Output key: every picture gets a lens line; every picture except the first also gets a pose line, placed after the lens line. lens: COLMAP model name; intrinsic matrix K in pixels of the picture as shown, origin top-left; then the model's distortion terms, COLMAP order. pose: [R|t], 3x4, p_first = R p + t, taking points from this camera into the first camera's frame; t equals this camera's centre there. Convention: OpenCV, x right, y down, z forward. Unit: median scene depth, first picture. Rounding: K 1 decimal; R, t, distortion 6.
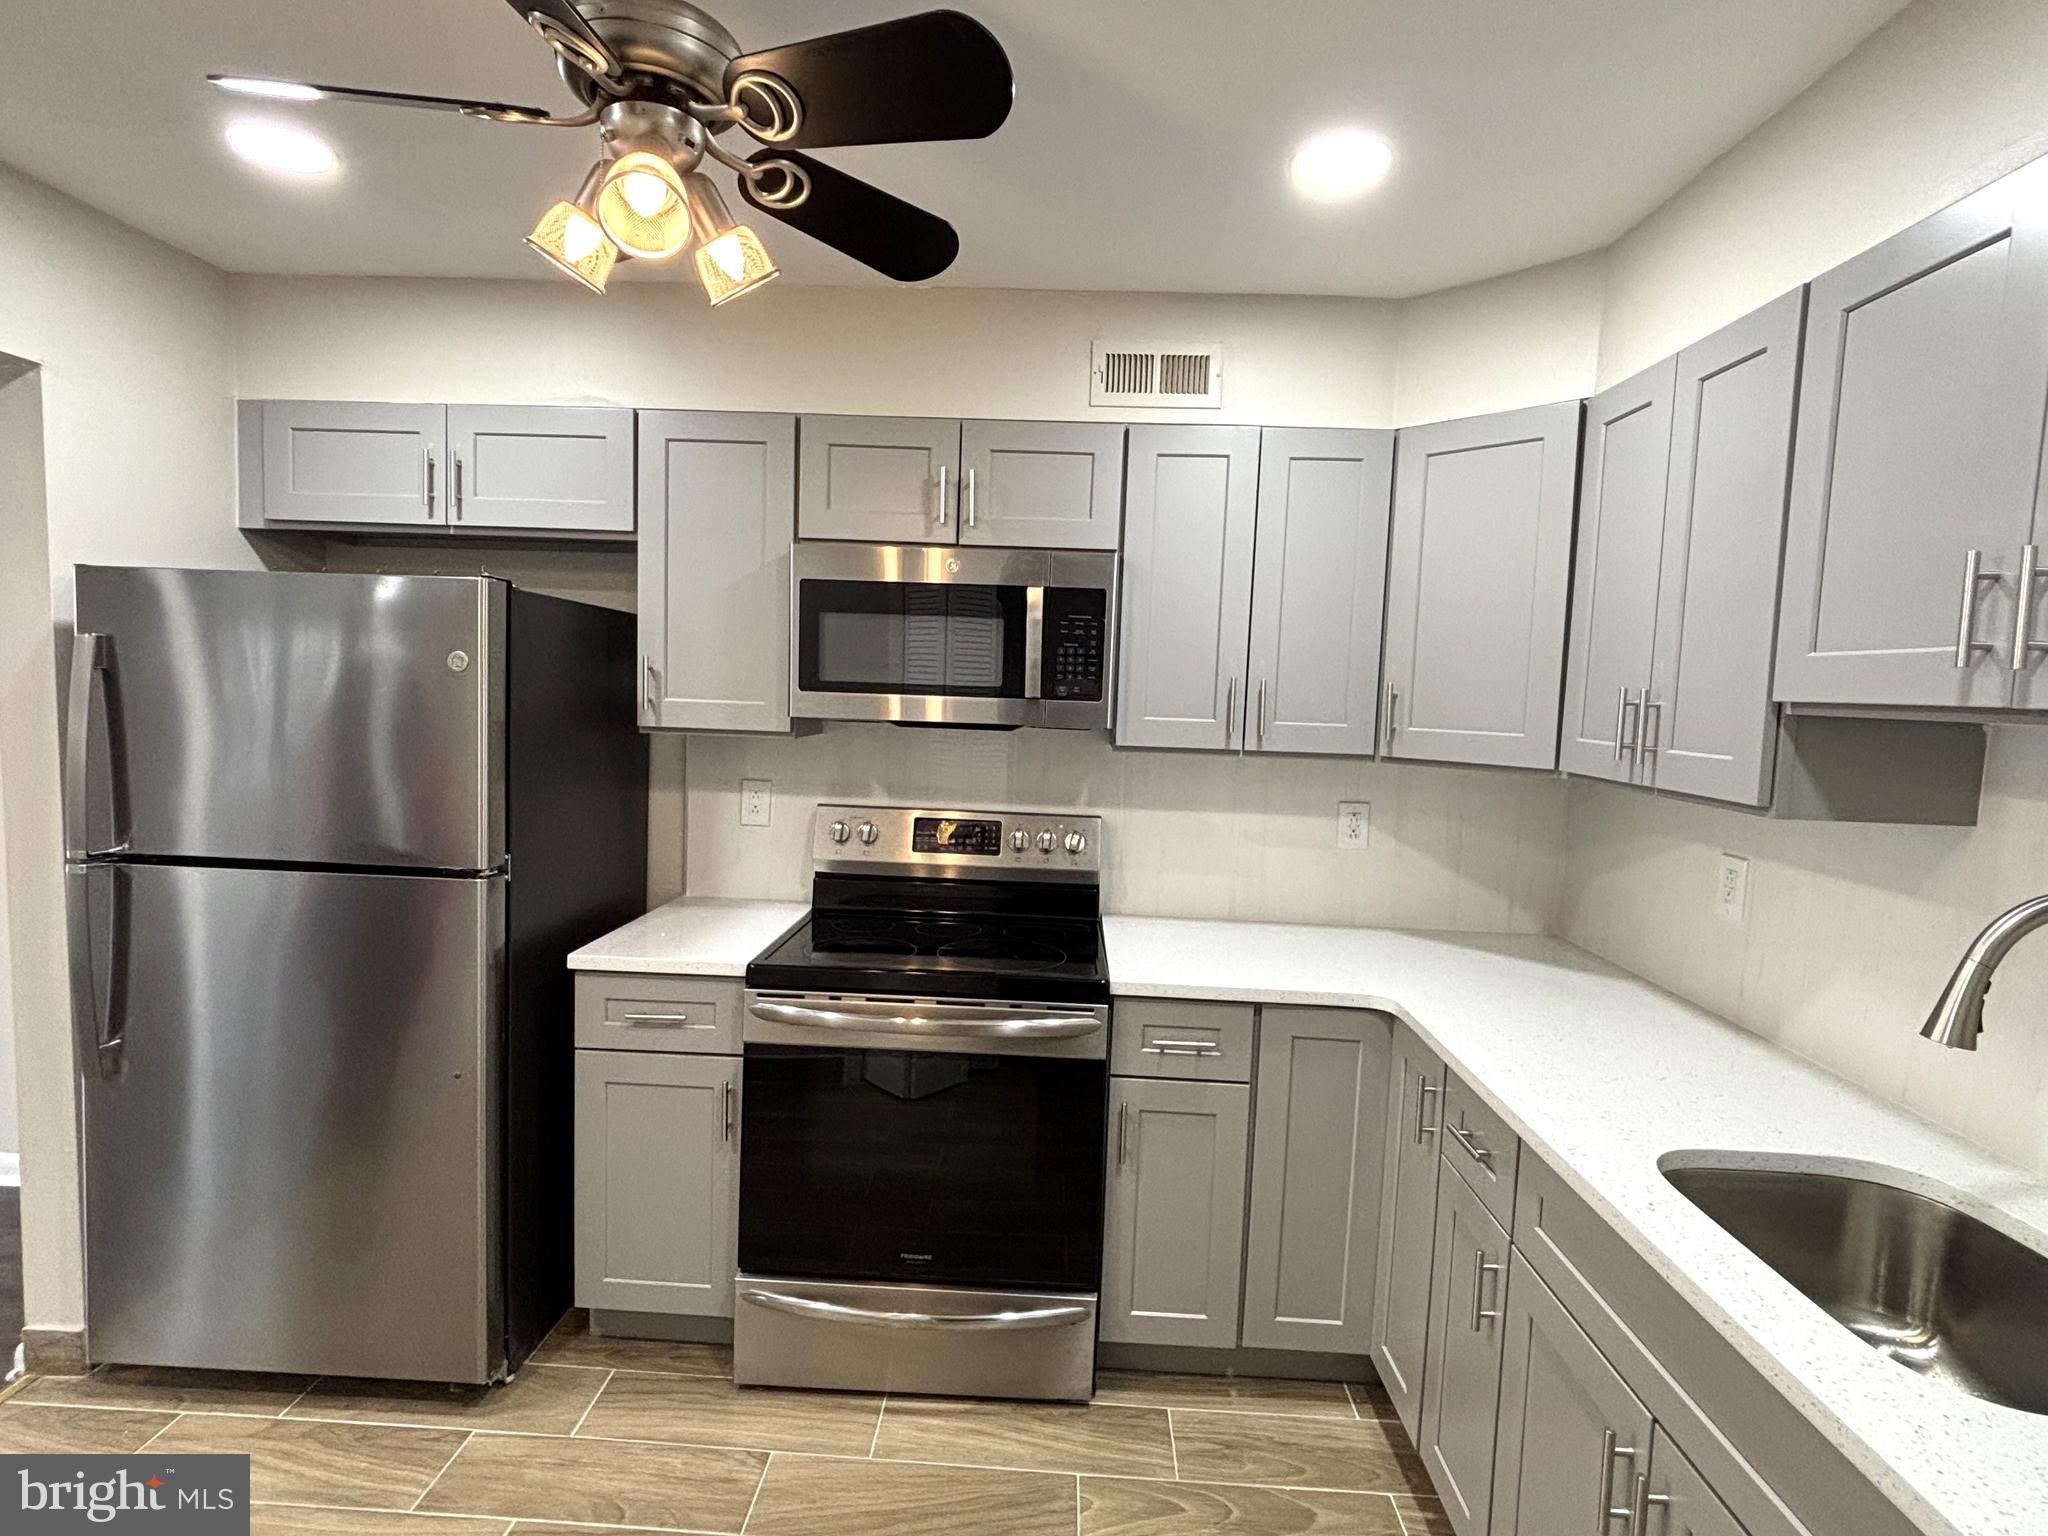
lens RADIAL K [[1024.4, 0, 1024.0], [0, 1024.4, 768.0], [0, 0, 1]] dist [0.033192, -0.029989]
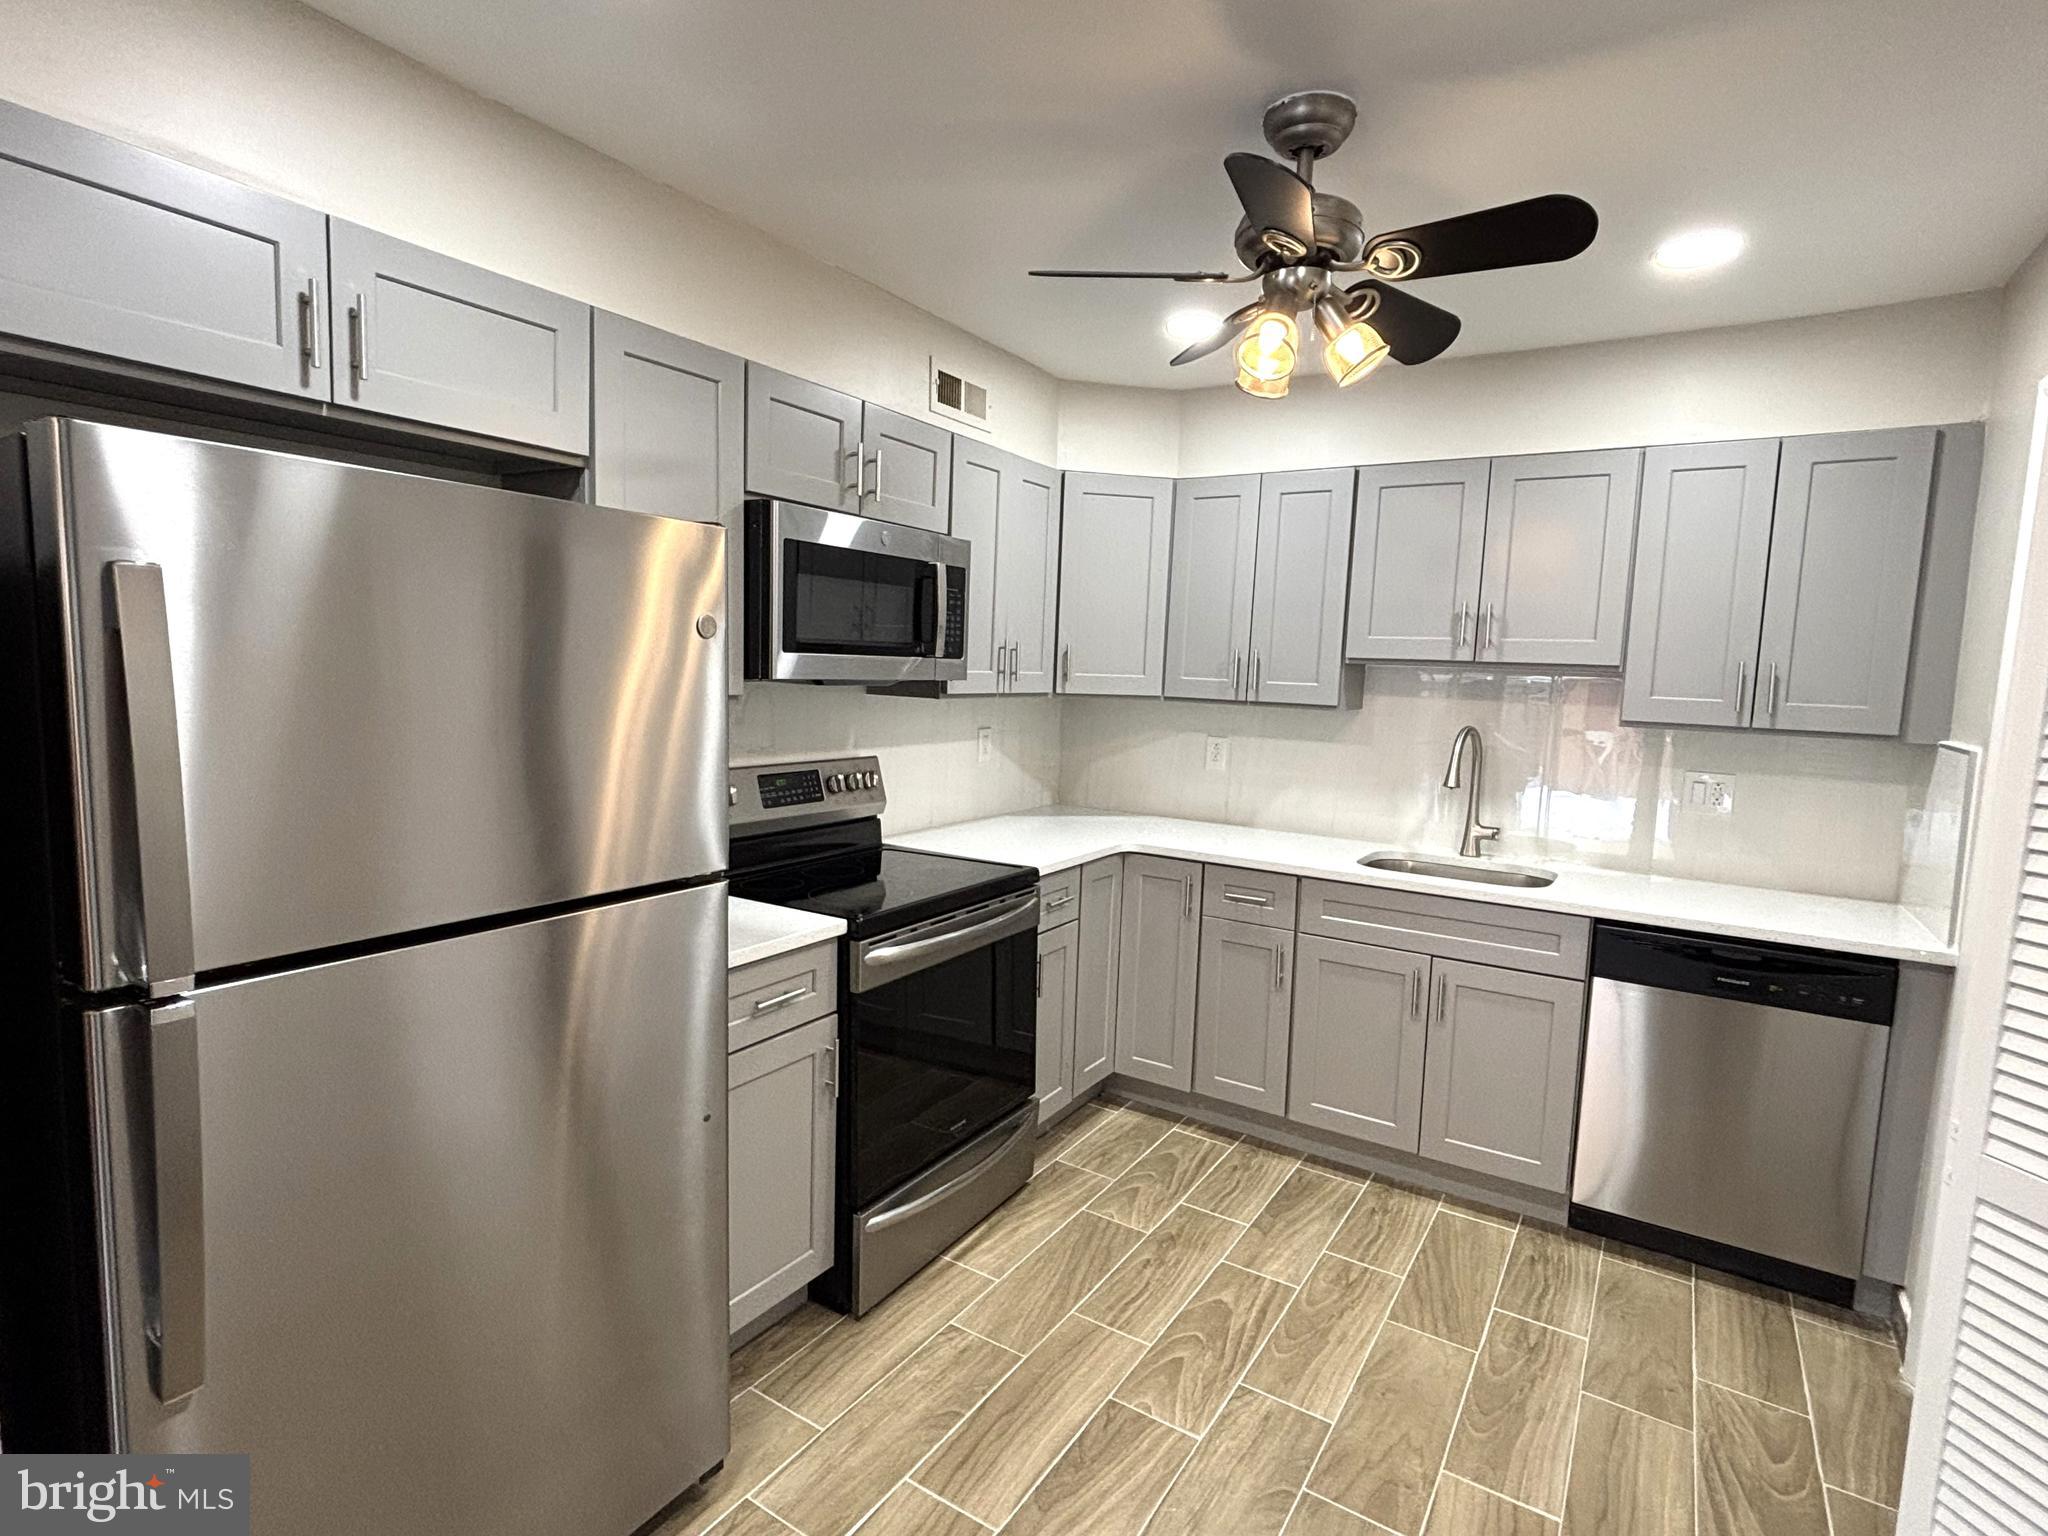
lens RADIAL K [[1026.1, 0, 1024.5], [0, 1026.1, 769.0], [0, 0, 1]] dist [0.023902, -0.016472]
pose [[0.505048, -0.107257, 0.856401, -0.960411], [0.052275, 0.994228, 0.093690, -0.044353], [-0.861507, -0.002549, 0.507740, 0.299615]]
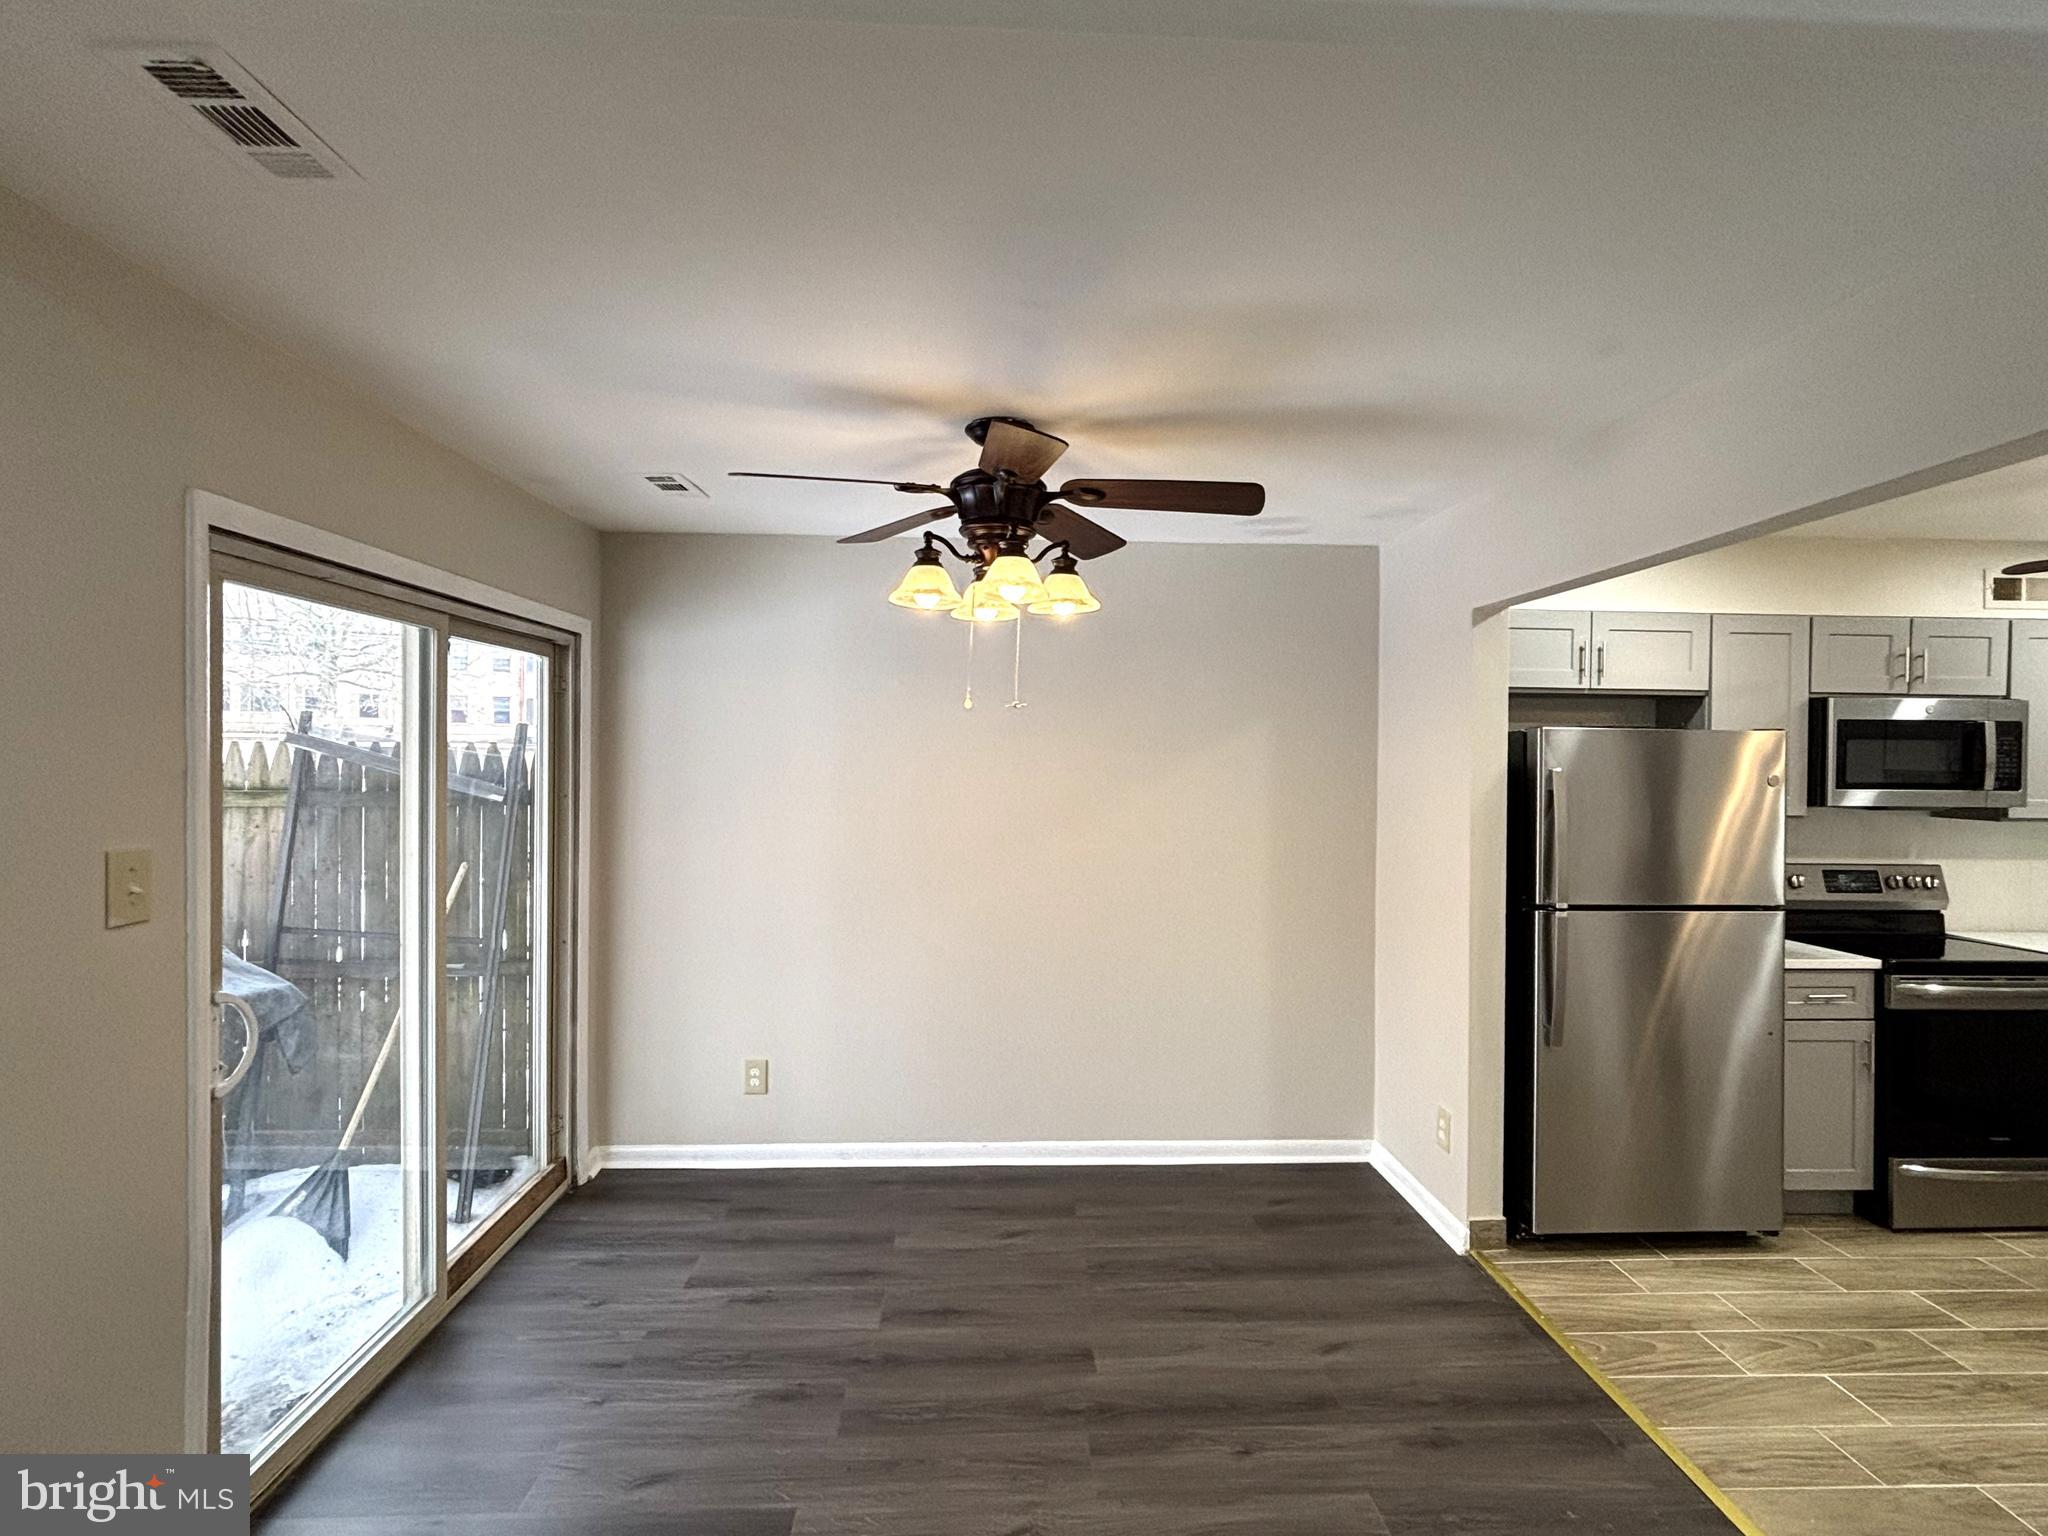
lens RADIAL K [[1037.5, 0, 1021.1], [0, 1037.5, 770.9], [0, 0, 1]] dist [-0.013730, 0.012966]
pose [[0.996139, -0.026304, 0.083754, -1.600788], [0.031926, 0.997274, -0.066518, -0.037808], [-0.081776, 0.068935, 0.994264, -0.478974]]
